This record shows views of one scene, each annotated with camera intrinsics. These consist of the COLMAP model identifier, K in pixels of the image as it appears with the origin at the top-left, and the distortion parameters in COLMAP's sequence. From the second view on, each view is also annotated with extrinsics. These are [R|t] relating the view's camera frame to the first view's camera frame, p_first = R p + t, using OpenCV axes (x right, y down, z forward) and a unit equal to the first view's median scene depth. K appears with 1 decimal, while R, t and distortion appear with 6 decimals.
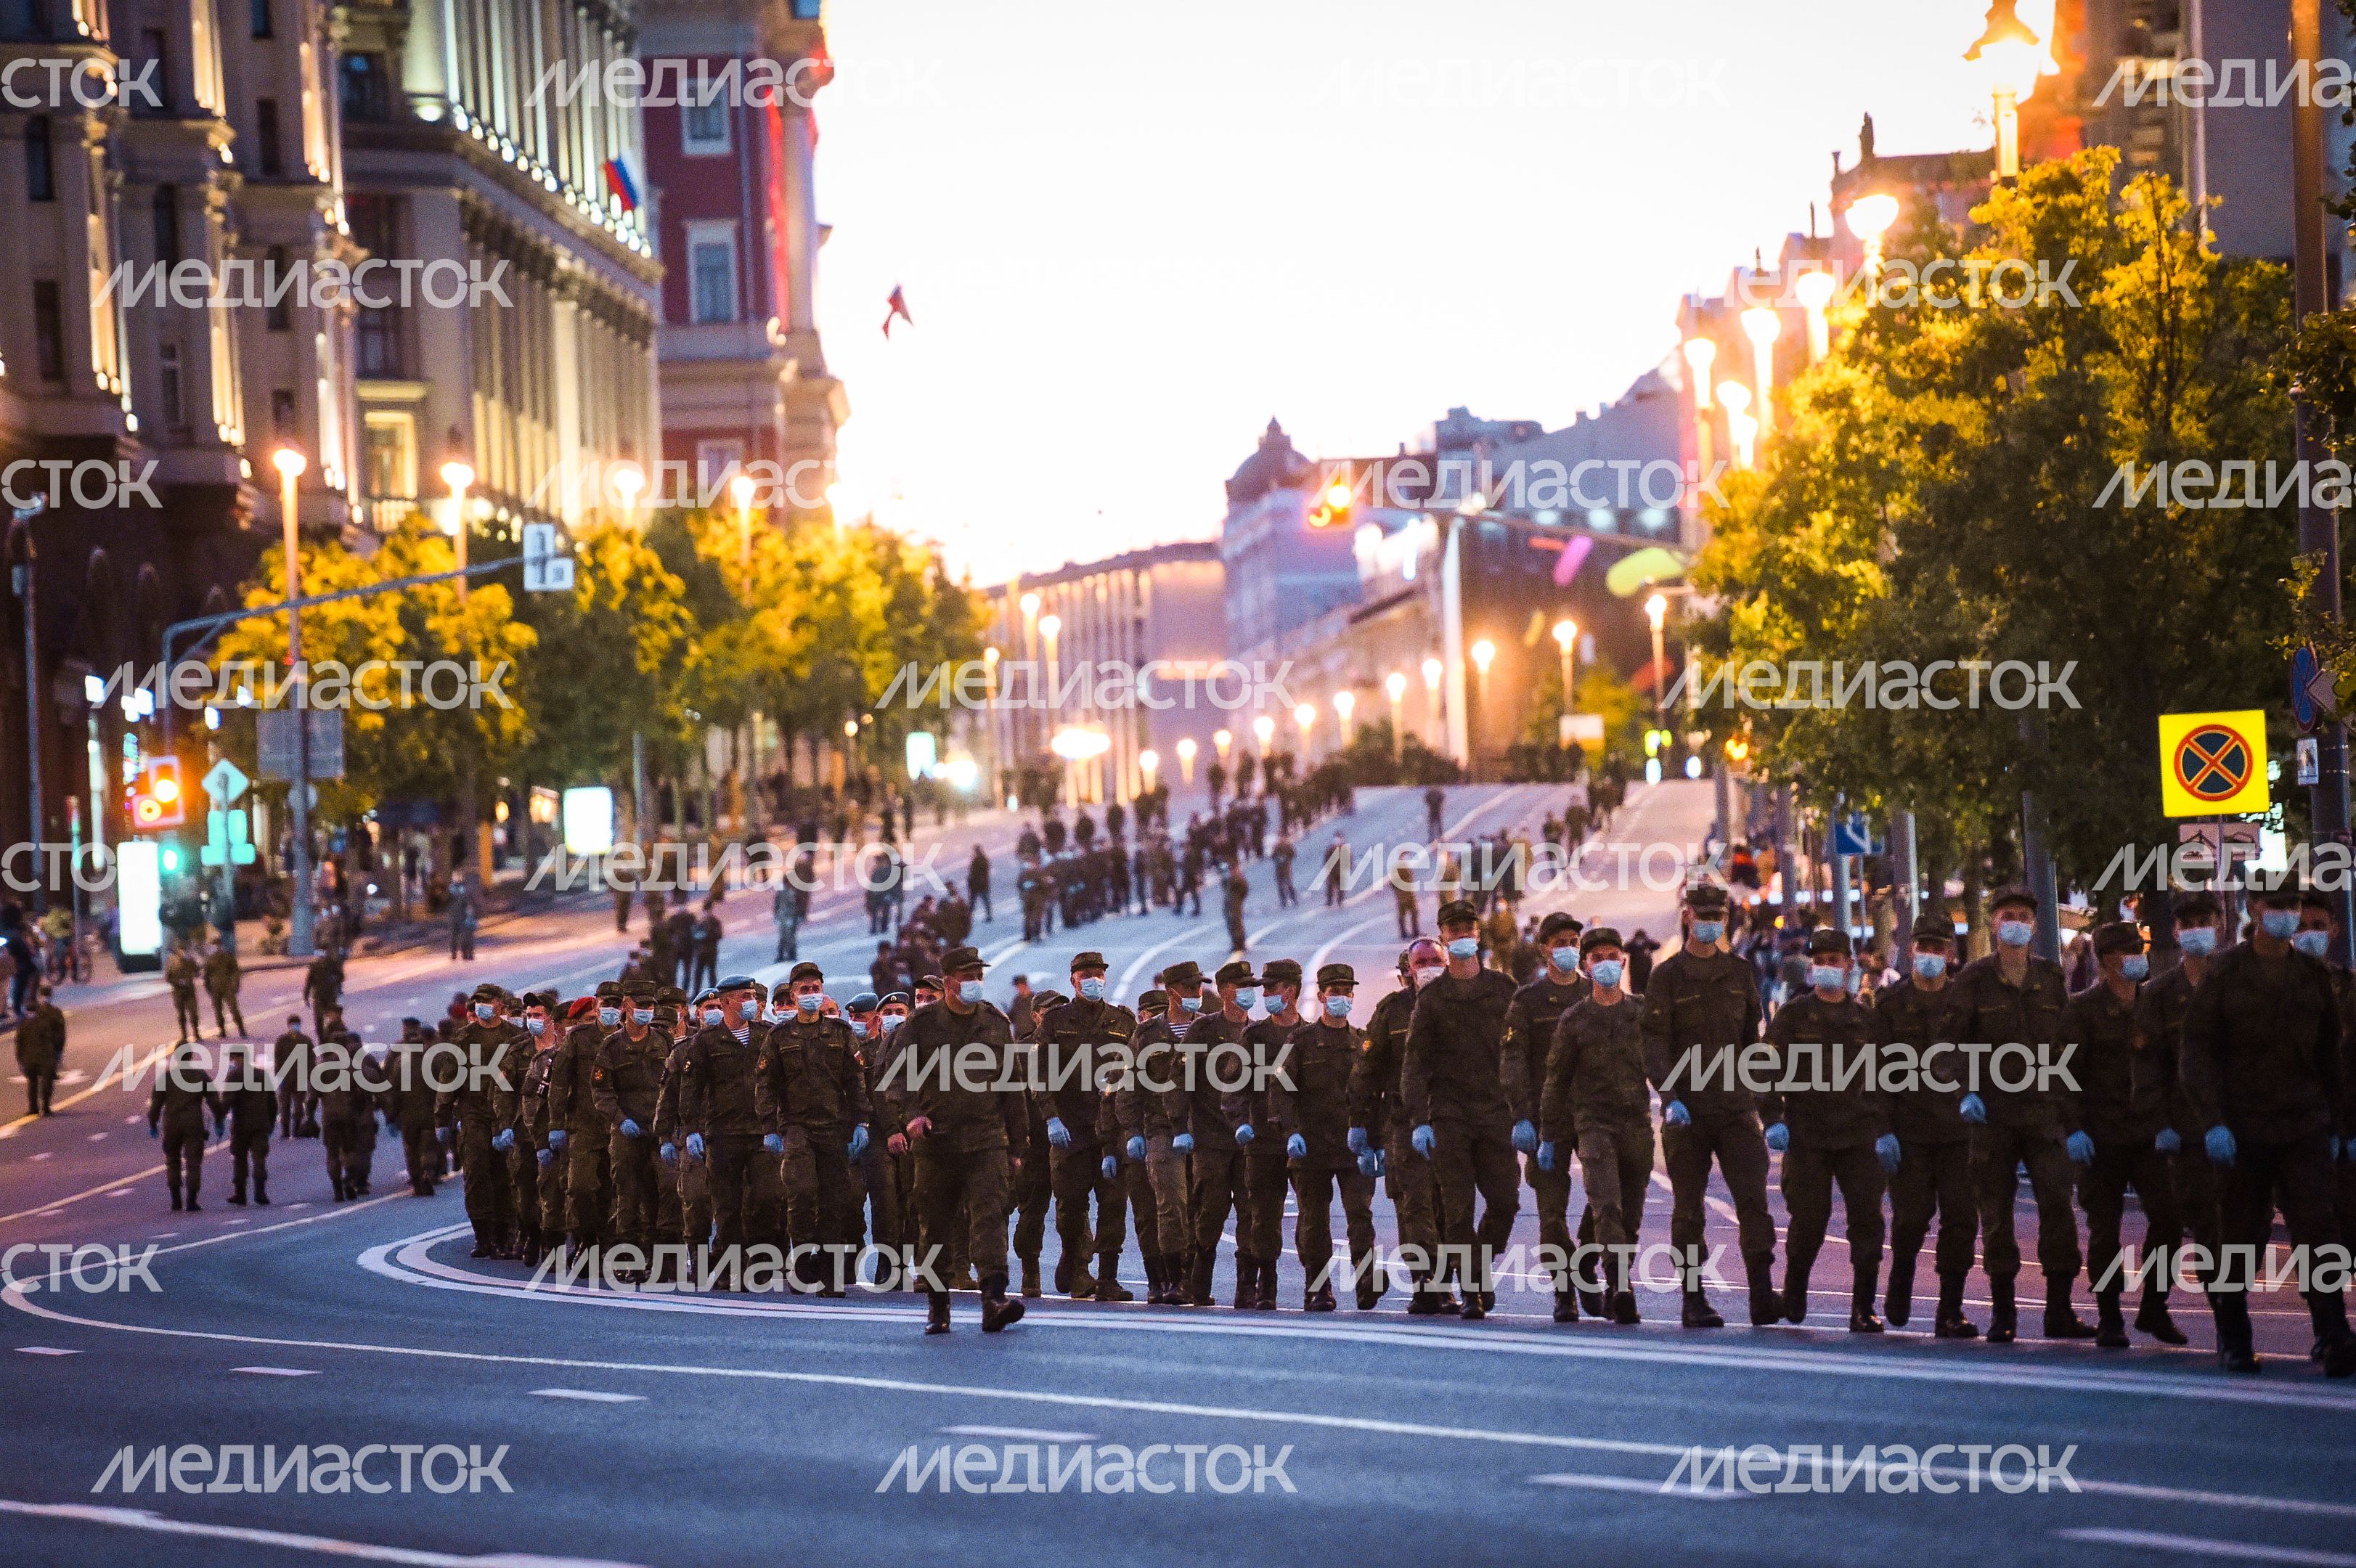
lens RADIAL K [[13793.9, 0, 1172.4], [0, 13793.9, 776.7], [0, 0, 1]] dist [2.925441, 0.000000]
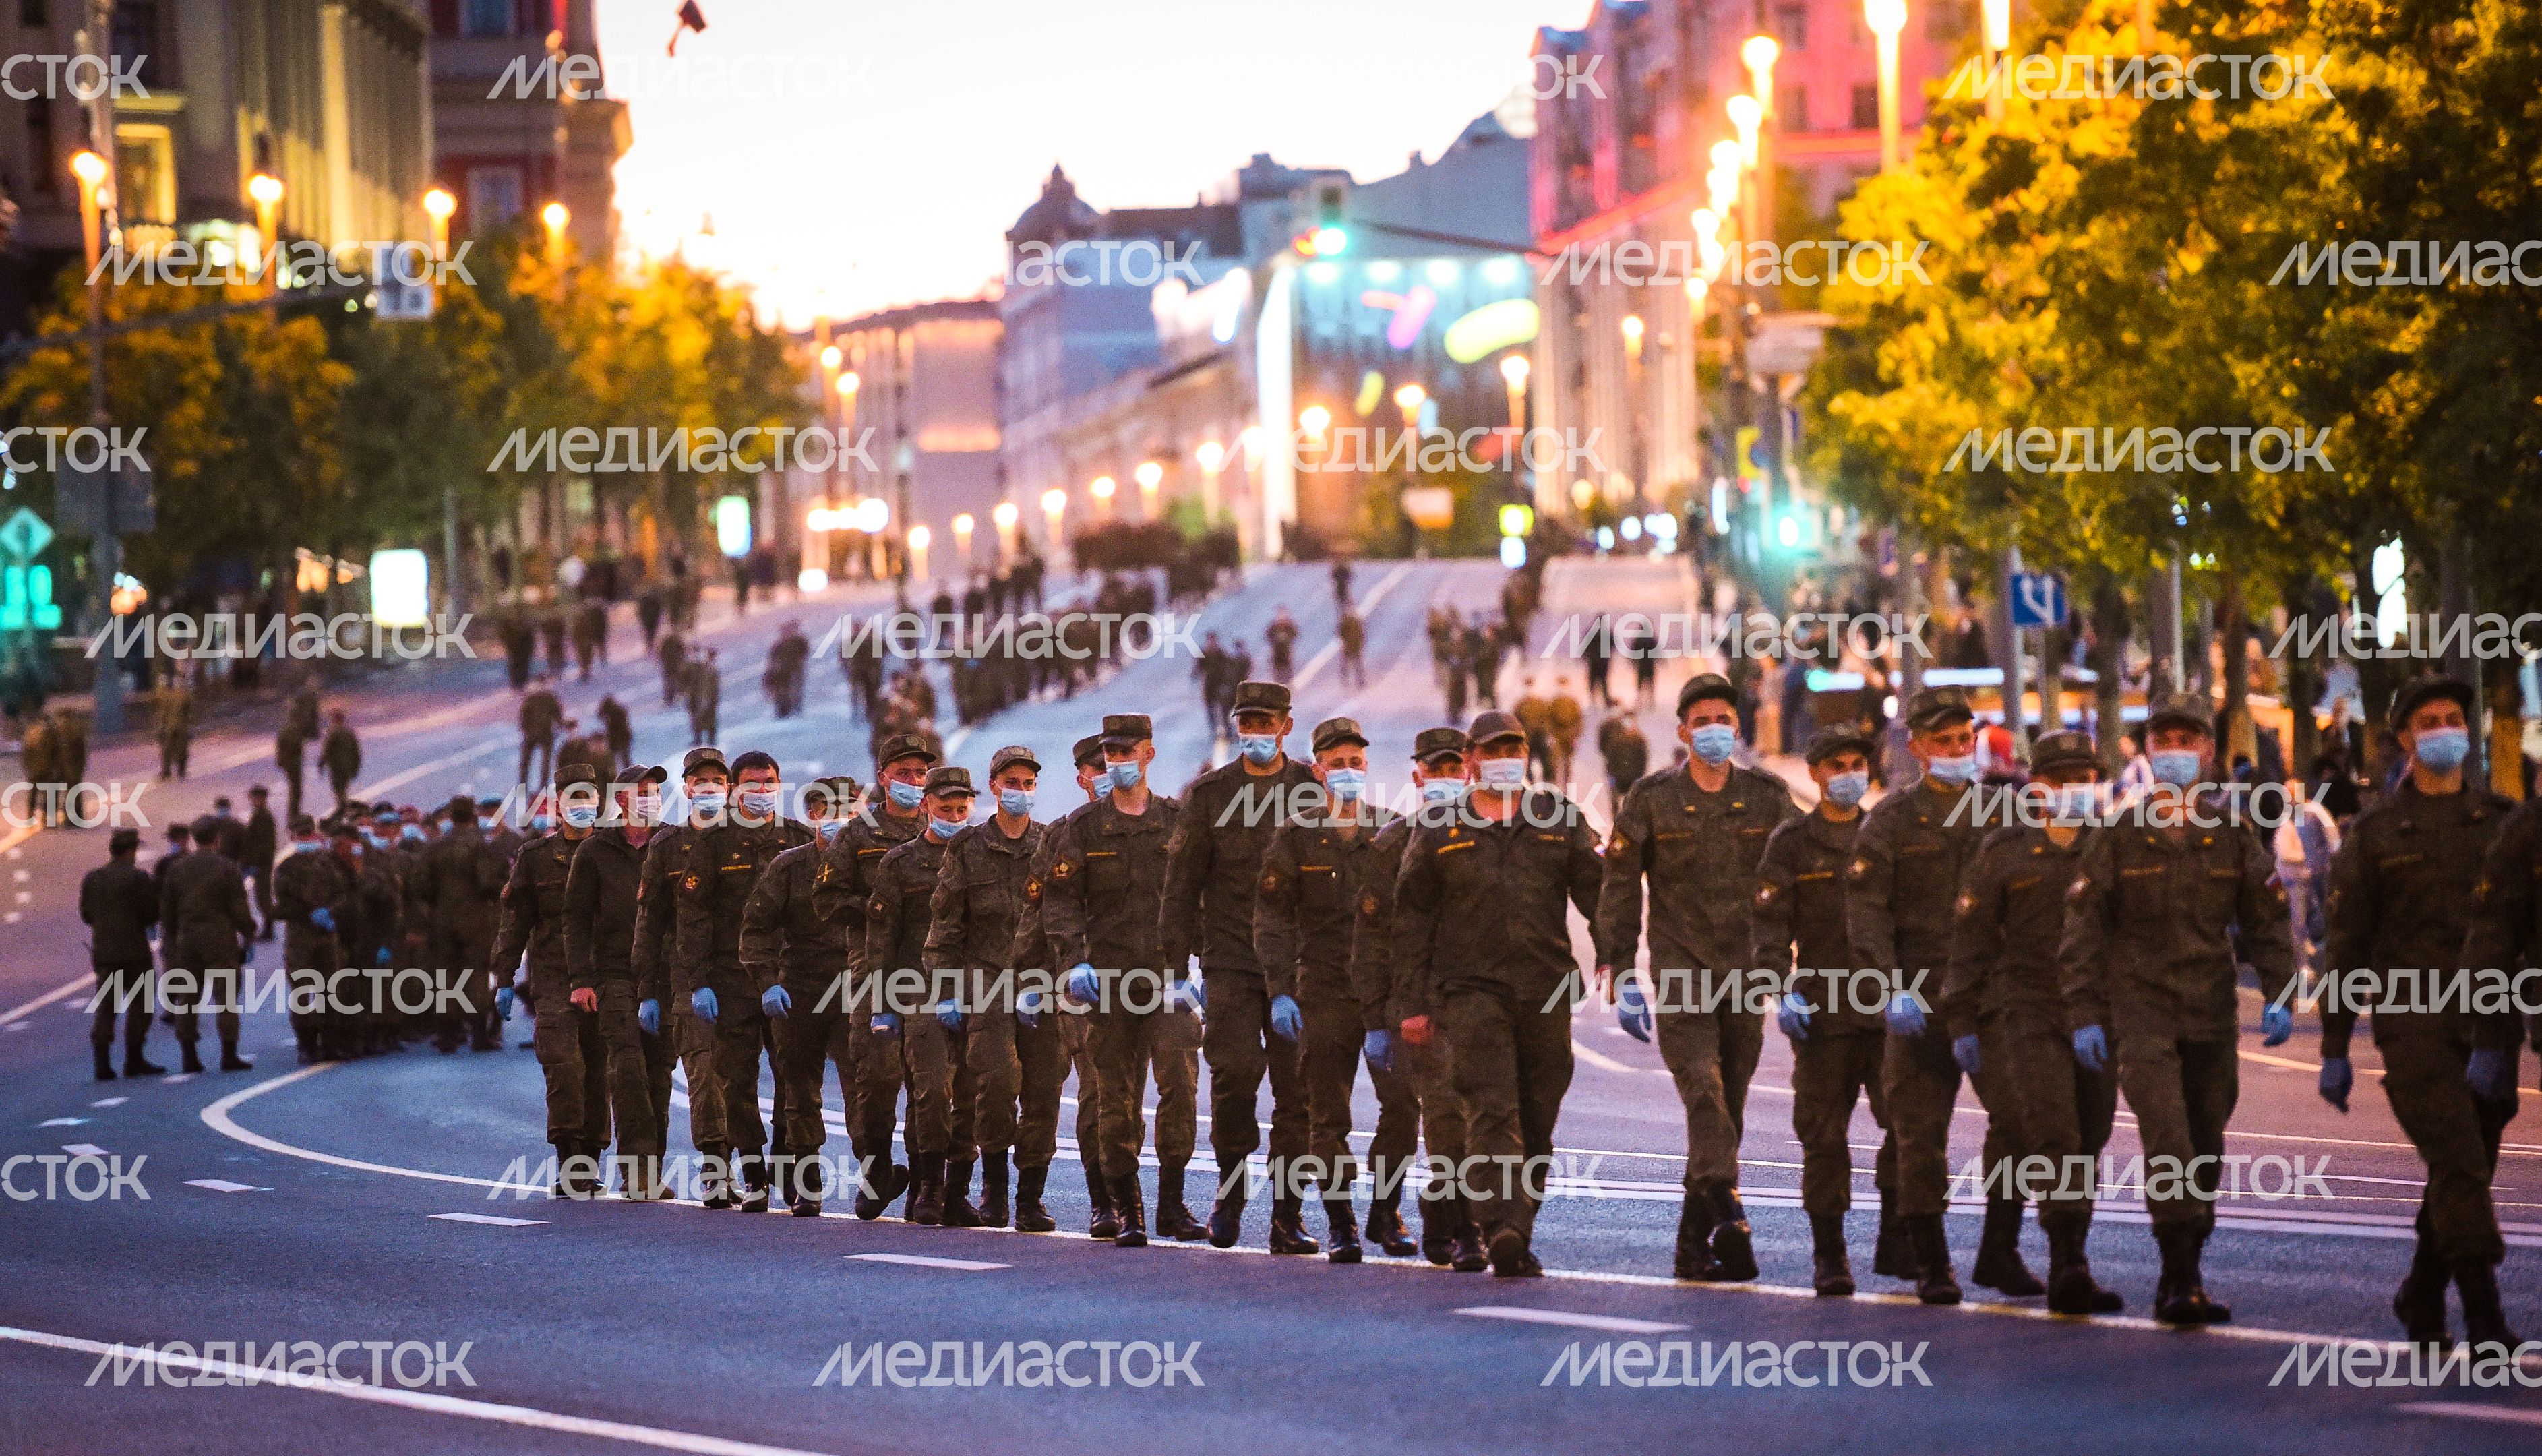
lens RADIAL K [[13067.2, 0, 1251.3], [0, 13067.2, 725.3], [0, 0, 1]] dist [2.244157, 0.000000]
pose [[0.997760, 0.007478, 0.066469, -0.041886], [-0.008064, 0.999931, 0.008550, 0.004102], [-0.066401, -0.009067, 0.997752, 0.150698]]
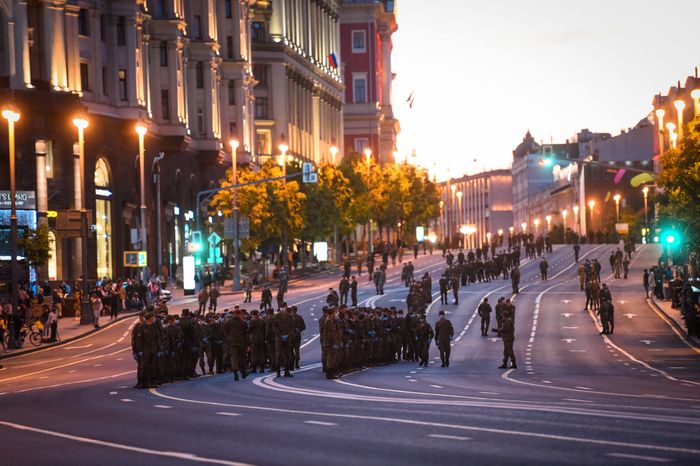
lens RADIAL K [[4098.7, 0, 345.8], [0, 4098.7, 233.7], [0, 0, 1]] dist [2.925441, 0.000000]
pose [[0.999301, 0.010475, -0.035887, -0.000671], [-0.010528, 0.999944, -0.001281, 0.000073], [0.035872, 0.001657, 0.999355, 0.012175]]
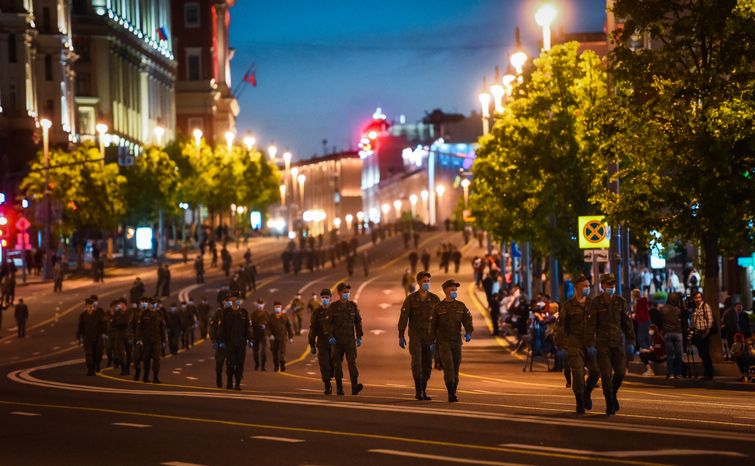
lens RADIAL K [[4633.8, 0, 376.3], [0, 4633.8, 236.3], [0, 0, 1]] dist [3.602672, 0.000000]
pose [[0.999758, 0.017691, -0.013042, 0.023608], [-0.017649, 0.999839, 0.003310, -0.001670], [0.013099, -0.003079, 0.999909, -0.061577]]
